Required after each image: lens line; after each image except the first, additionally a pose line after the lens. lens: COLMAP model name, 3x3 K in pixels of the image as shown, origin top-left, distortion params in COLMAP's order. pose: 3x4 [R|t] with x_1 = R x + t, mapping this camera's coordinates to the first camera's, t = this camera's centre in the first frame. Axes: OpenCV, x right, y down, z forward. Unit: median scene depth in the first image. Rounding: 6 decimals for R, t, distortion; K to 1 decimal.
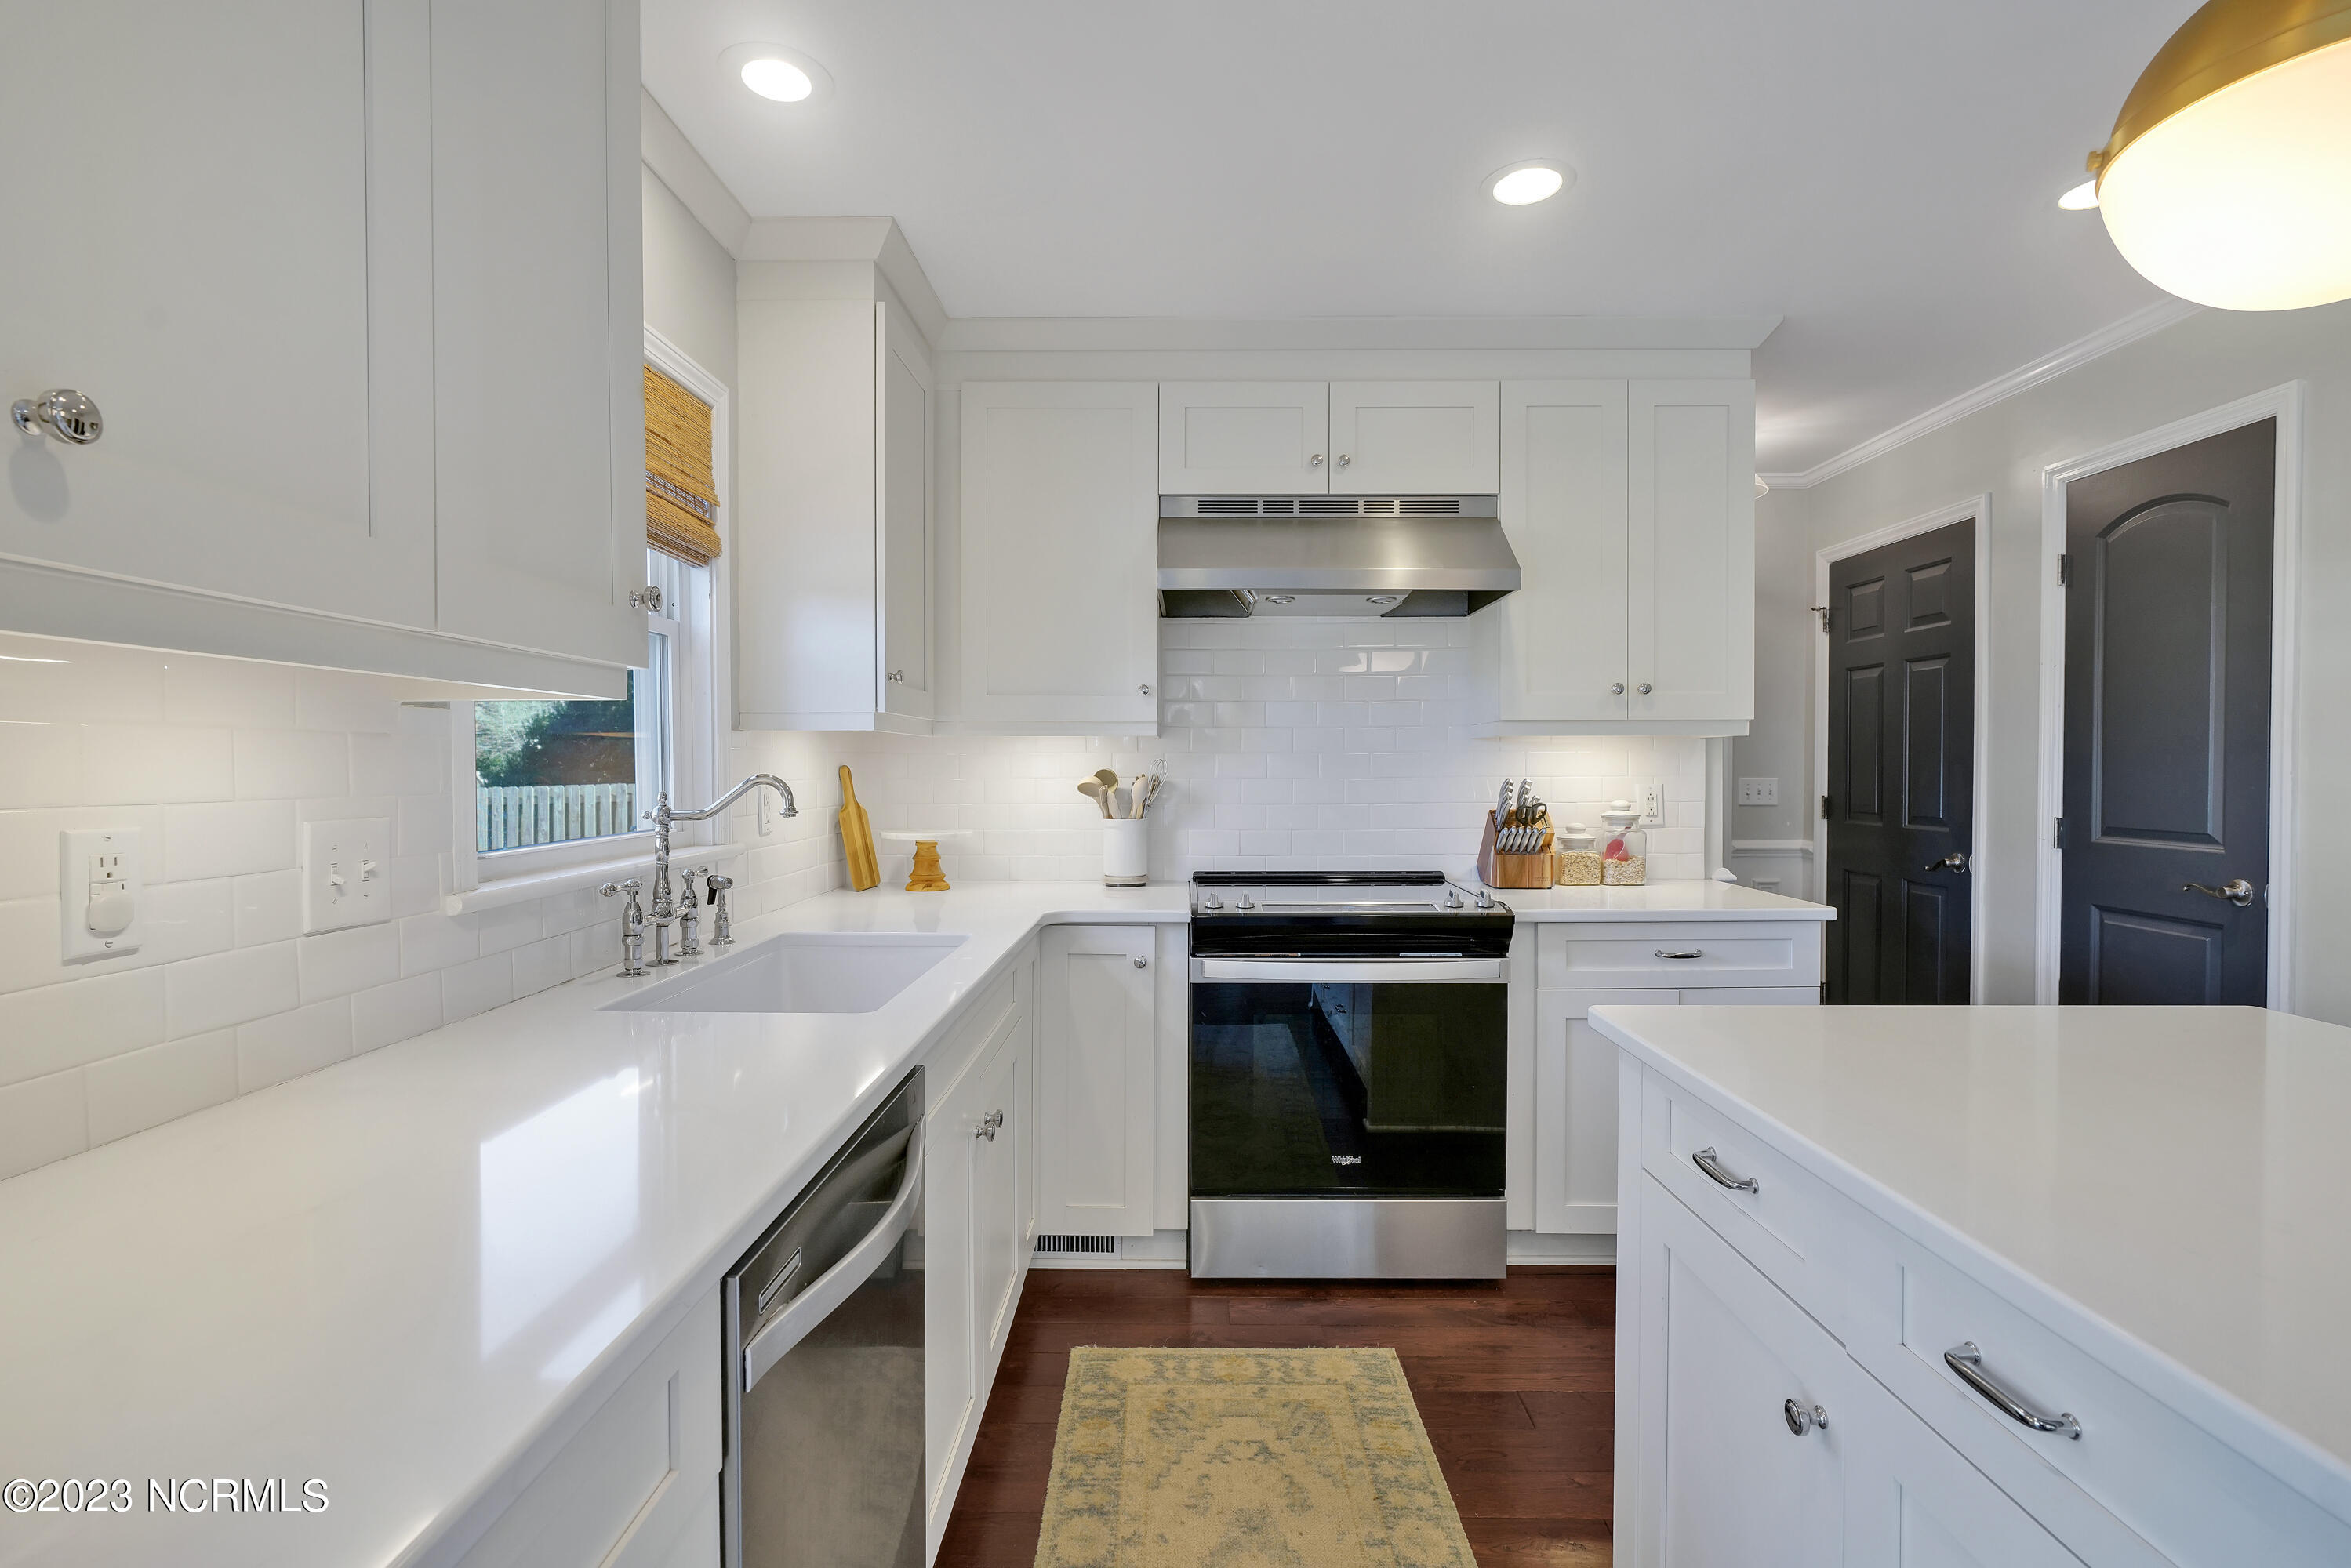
lens RADIAL K [[1064.0, 0, 1198.7], [0, 1064.0, 785.8], [0, 0, 1]] dist [-0.009362, 0.004519]
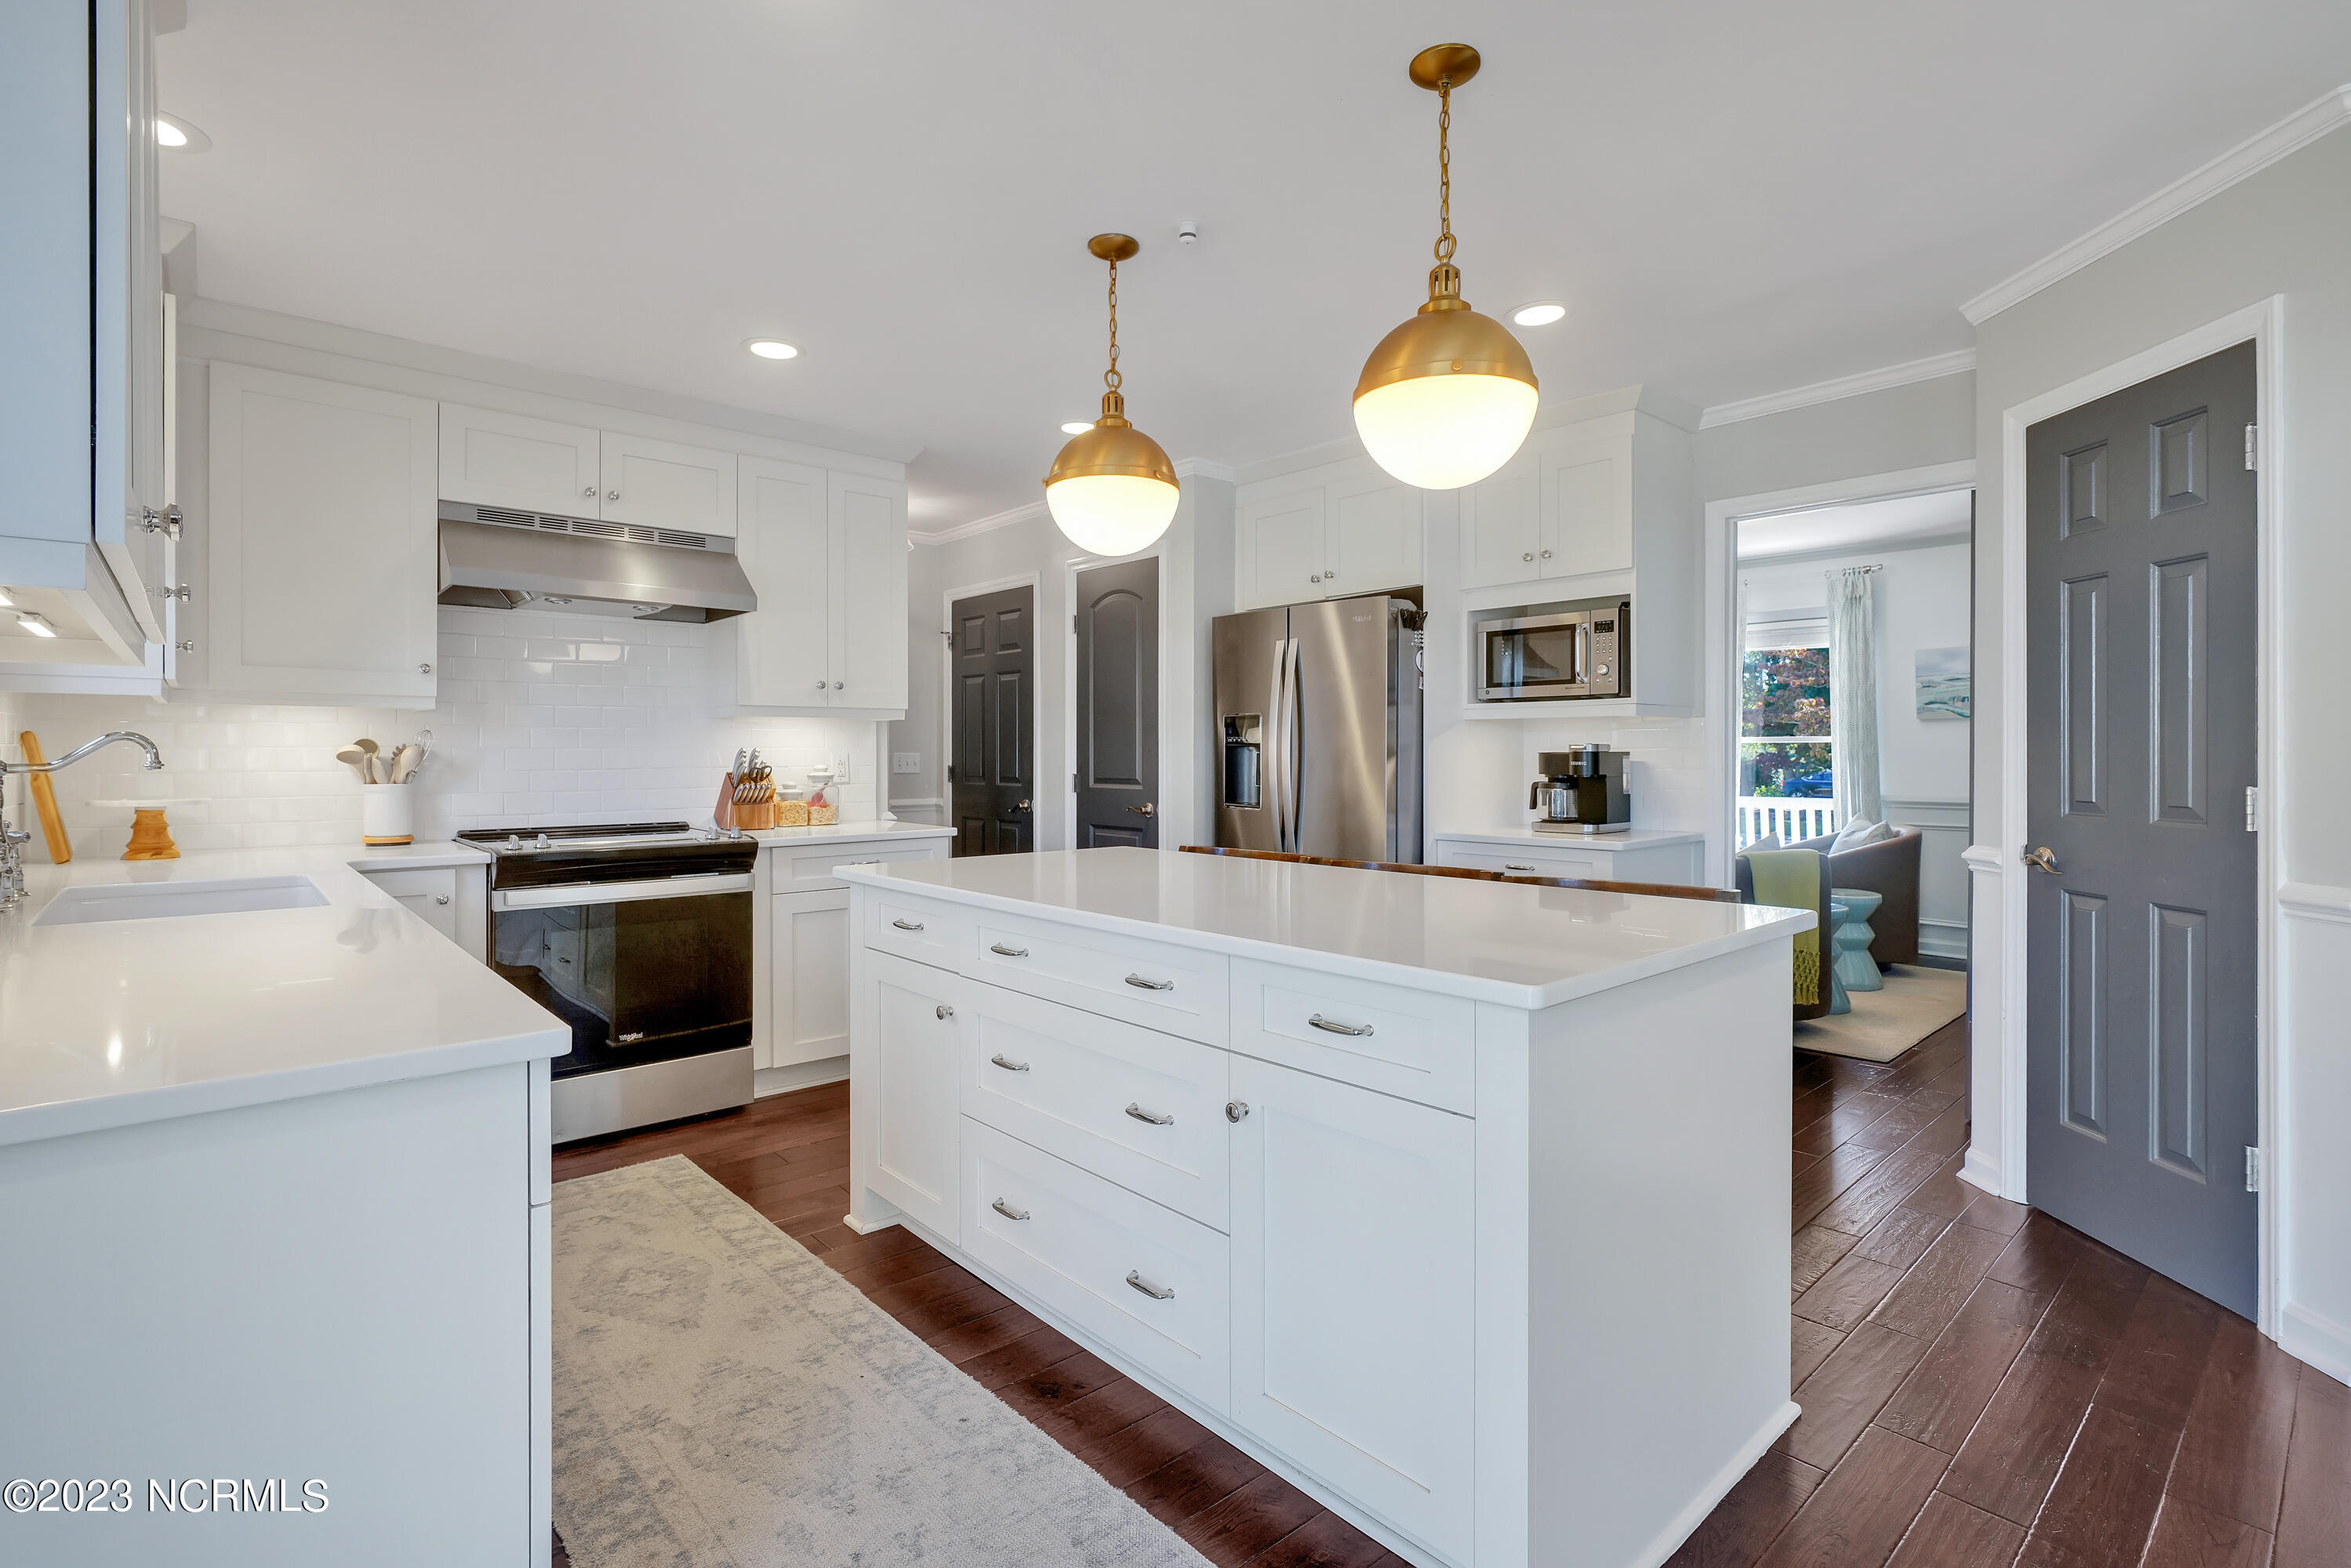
lens RADIAL K [[1064.0, 0, 1158.6], [0, 1064.0, 755.5], [0, 0, 1]] dist [-0.009362, 0.004519]
pose [[0.747770, -0.000818, 0.663957, -0.208283], [0.011738, 0.999859, -0.011989, 0.024940], [-0.663854, 0.016758, 0.747674, -0.355045]]
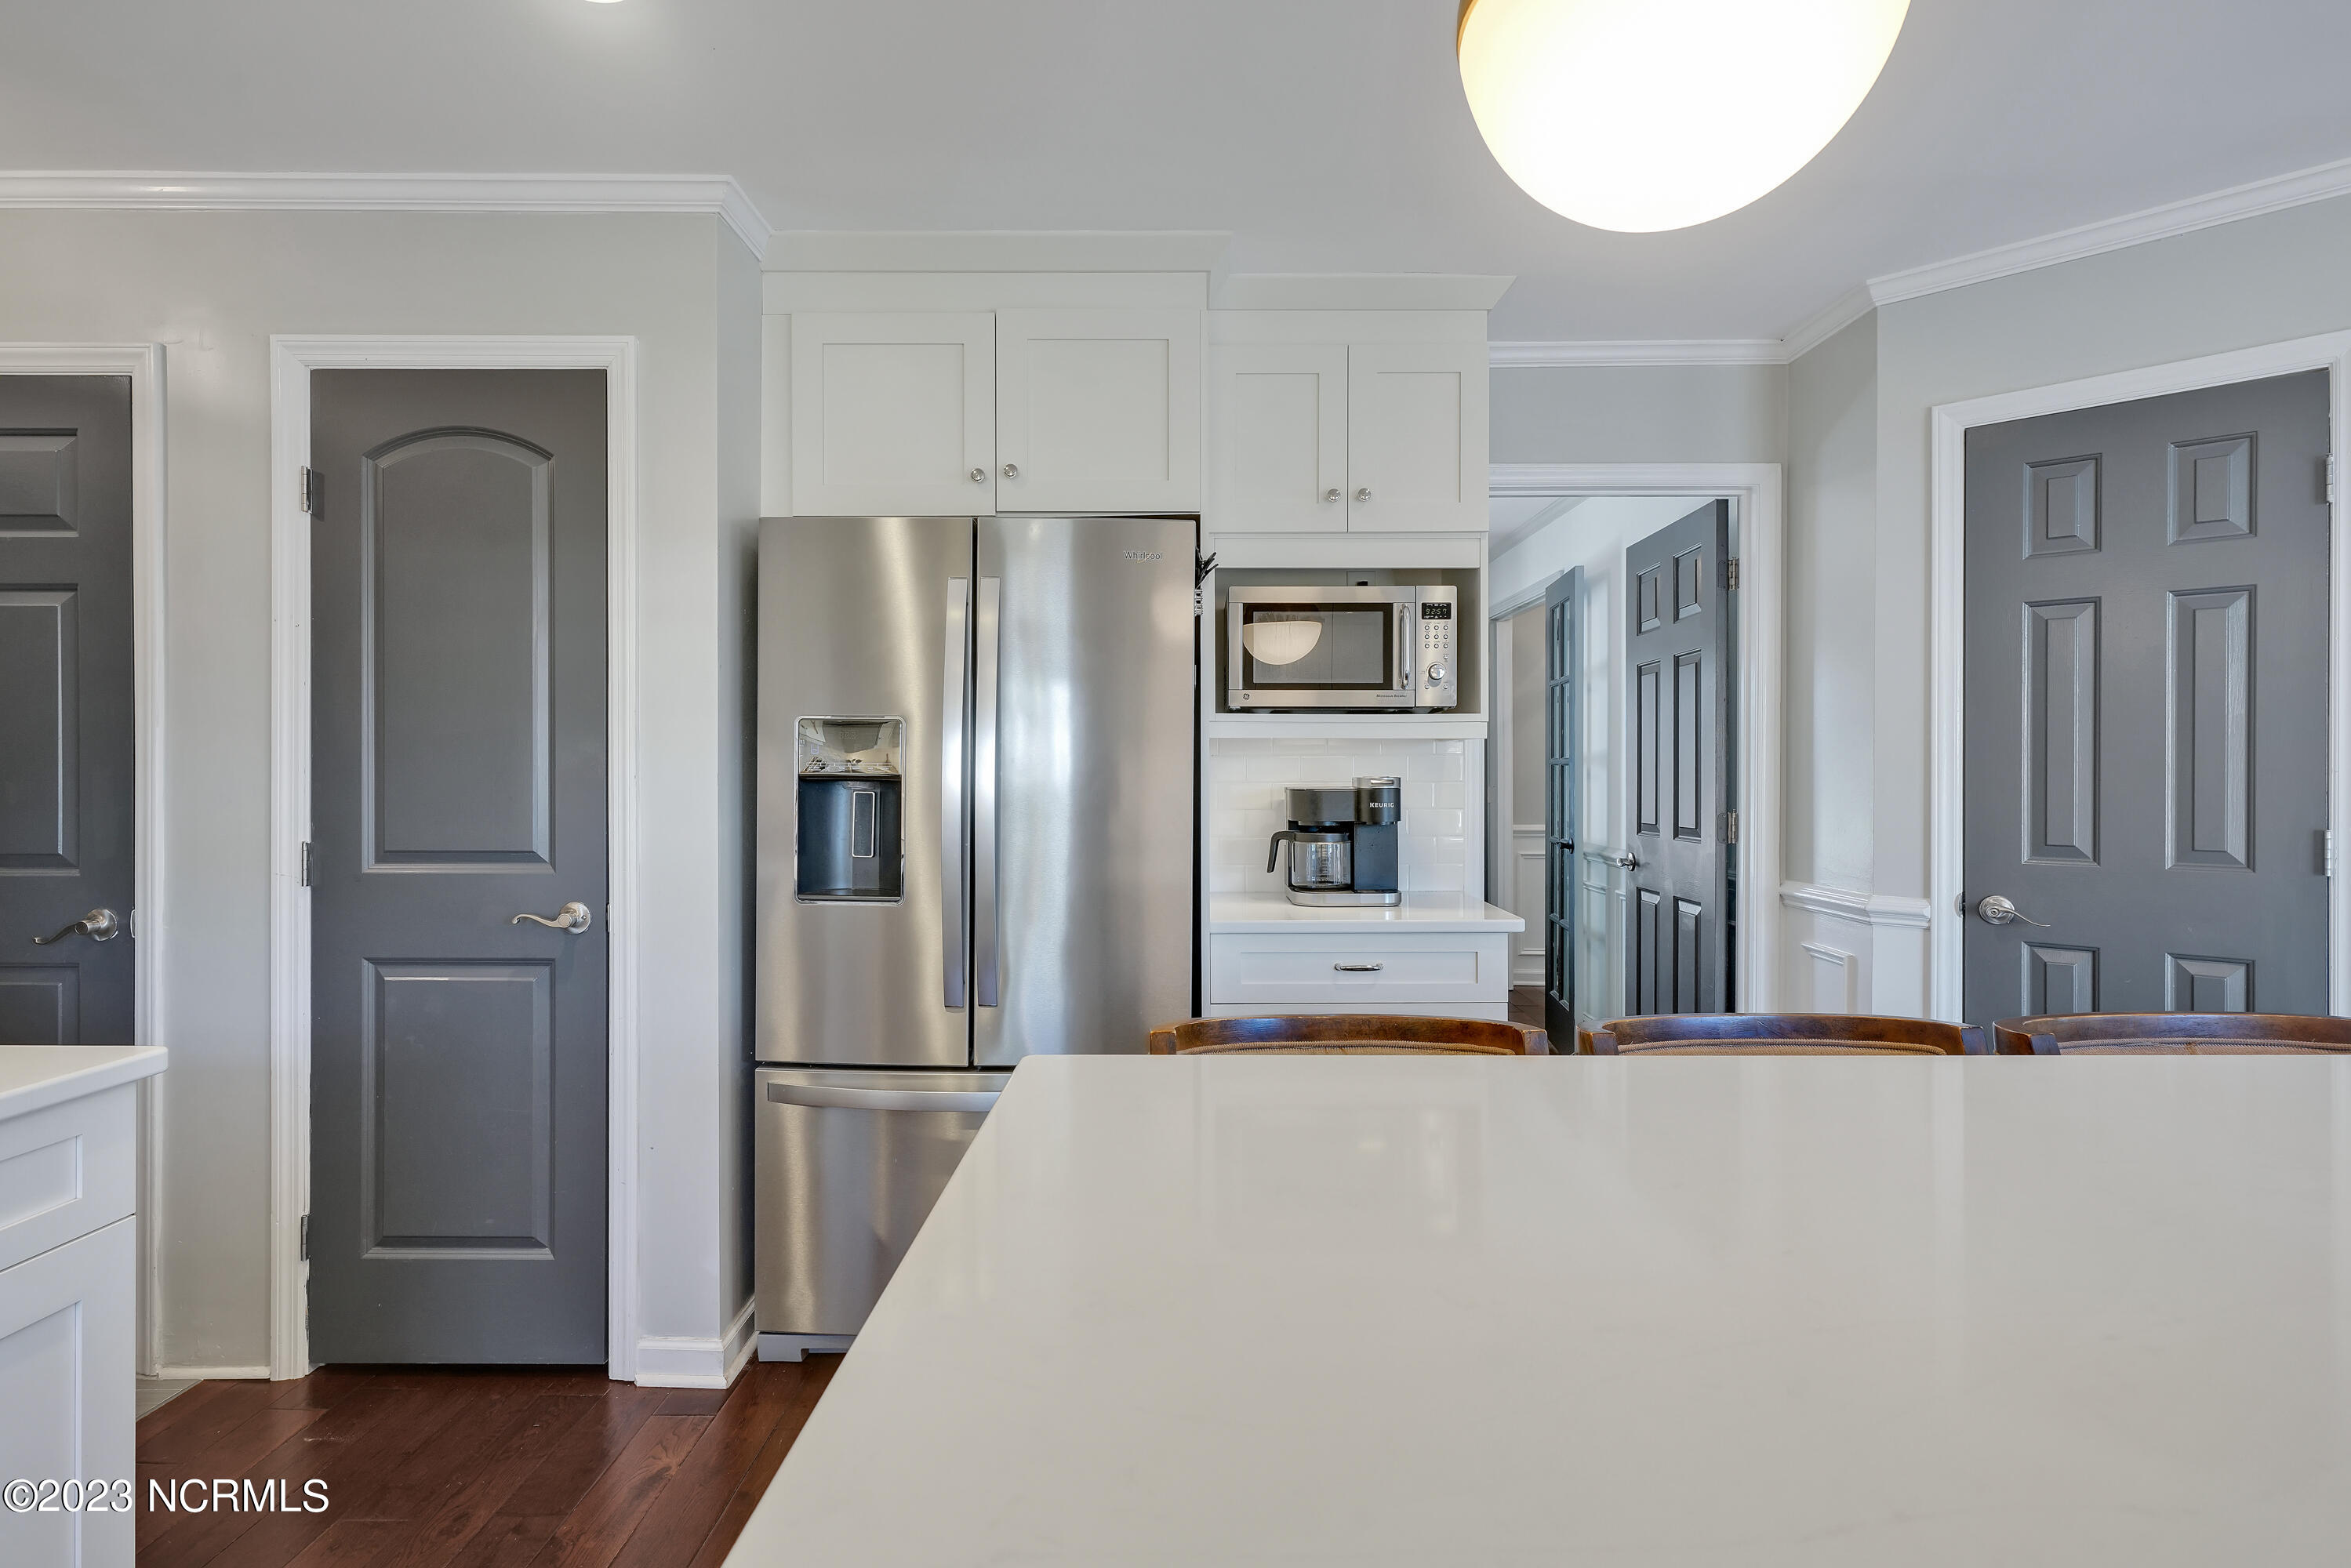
lens RADIAL K [[1221.2, 0, 1184.9], [0, 1221.2, 780.2], [0, 0, 1]] dist [0.006061, 0.000319]
pose [[0.010197, -0.004240, 0.999939, 0.005970], [0.018418, 0.999822, 0.004052, -0.003612], [-0.999778, 0.018376, 0.010274, 0.446722]]
